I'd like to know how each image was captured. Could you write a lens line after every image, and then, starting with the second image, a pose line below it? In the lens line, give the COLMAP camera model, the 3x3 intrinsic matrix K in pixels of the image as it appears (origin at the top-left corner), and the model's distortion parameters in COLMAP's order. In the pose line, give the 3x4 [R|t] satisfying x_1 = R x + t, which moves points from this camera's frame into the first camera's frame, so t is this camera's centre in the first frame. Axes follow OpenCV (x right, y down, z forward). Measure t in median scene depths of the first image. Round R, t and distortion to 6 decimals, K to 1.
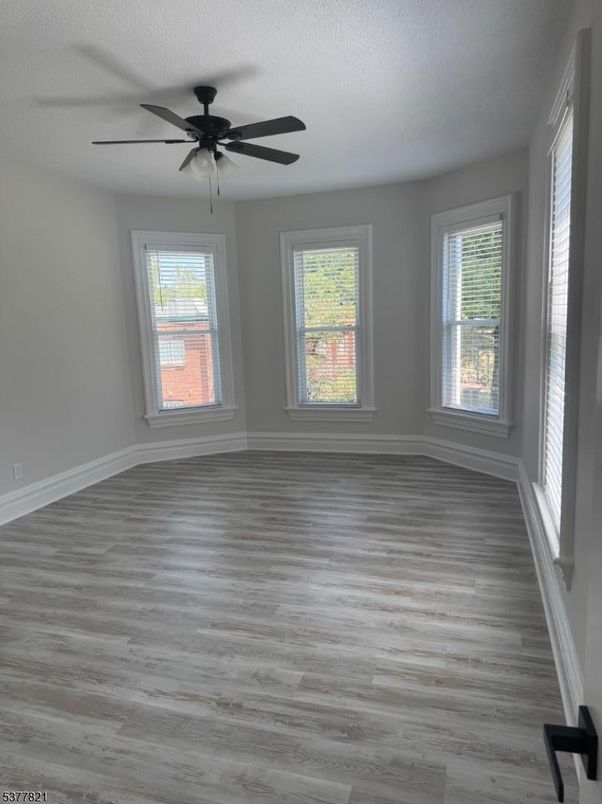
lens RADIAL K [[564.3, 0, 299.6], [0, 564.3, 395.7], [0, 0, 1]] dist [0.037362, -0.046375]
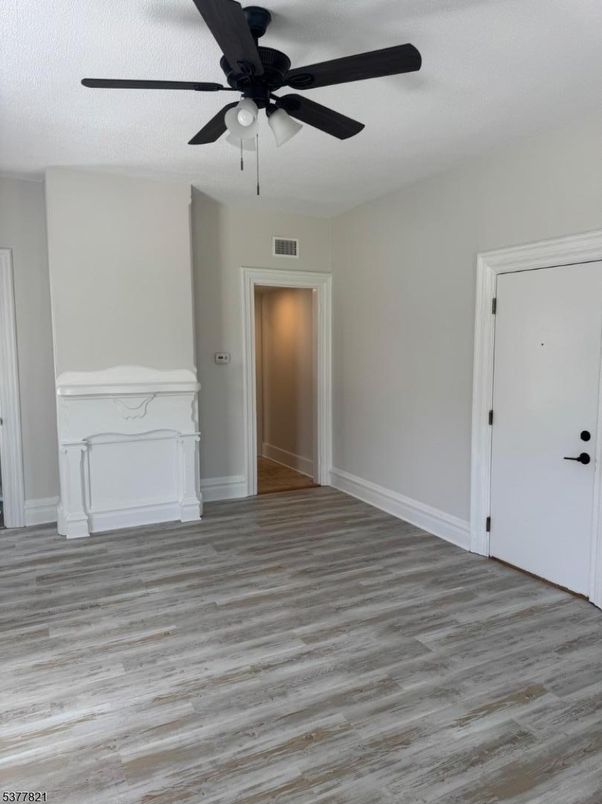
lens RADIAL K [[564.3, 0, 303.9], [0, 564.3, 390.6], [0, 0, 1]] dist [0.037325, -0.044559]
pose [[-0.704109, 0.102026, -0.702724, 0.341055], [-0.070090, 0.974806, 0.211756, -0.259537], [0.706624, 0.198353, -0.679219, 1.680662]]
